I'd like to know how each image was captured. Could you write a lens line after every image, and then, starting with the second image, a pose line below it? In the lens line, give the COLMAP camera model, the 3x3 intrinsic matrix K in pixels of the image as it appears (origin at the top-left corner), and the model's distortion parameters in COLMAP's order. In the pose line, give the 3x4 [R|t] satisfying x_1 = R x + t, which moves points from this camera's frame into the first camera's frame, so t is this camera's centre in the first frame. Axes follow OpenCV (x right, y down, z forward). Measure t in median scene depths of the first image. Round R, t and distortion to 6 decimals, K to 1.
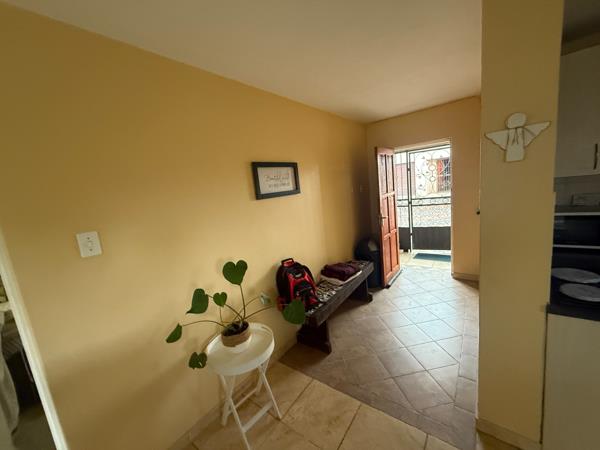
lens RADIAL K [[239.5, 0, 299.2], [0, 239.5, 223.6], [0, 0, 1]] dist [-0.001191, -0.000180]
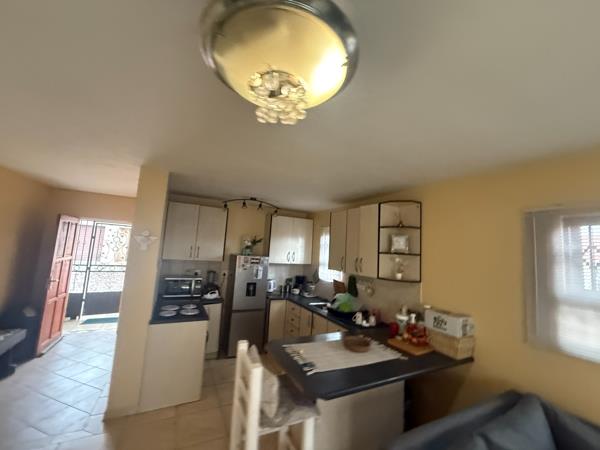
lens RADIAL K [[239.5, 0, 299.2], [0, 239.5, 223.6], [0, 0, 1]] dist [-0.001191, -0.000180]
pose [[0.423582, 0.231709, 0.875722, -0.137878], [0.026110, 0.963208, -0.267486, 0.035815], [-0.905481, 0.136167, 0.401948, -0.358495]]
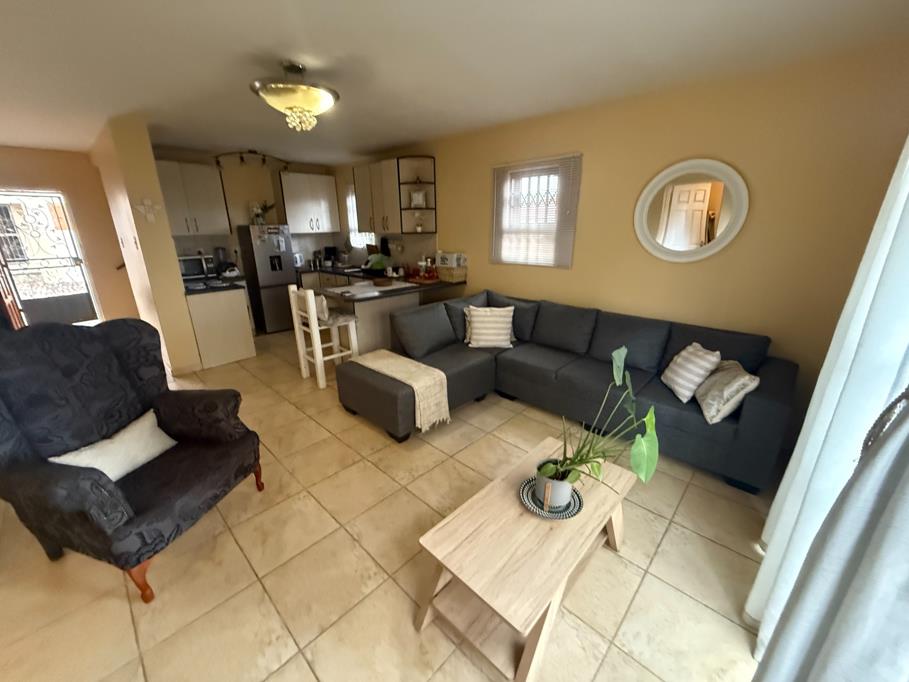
lens RADIAL K [[362.8, 0, 453.4], [0, 362.8, 338.8], [0, 0, 1]] dist [-0.001191, -0.000180]
pose [[0.114319, -0.194856, 0.974147, -0.613882], [0.144977, 0.973350, 0.177683, 0.162492], [-0.982809, 0.120916, 0.139522, -0.560688]]
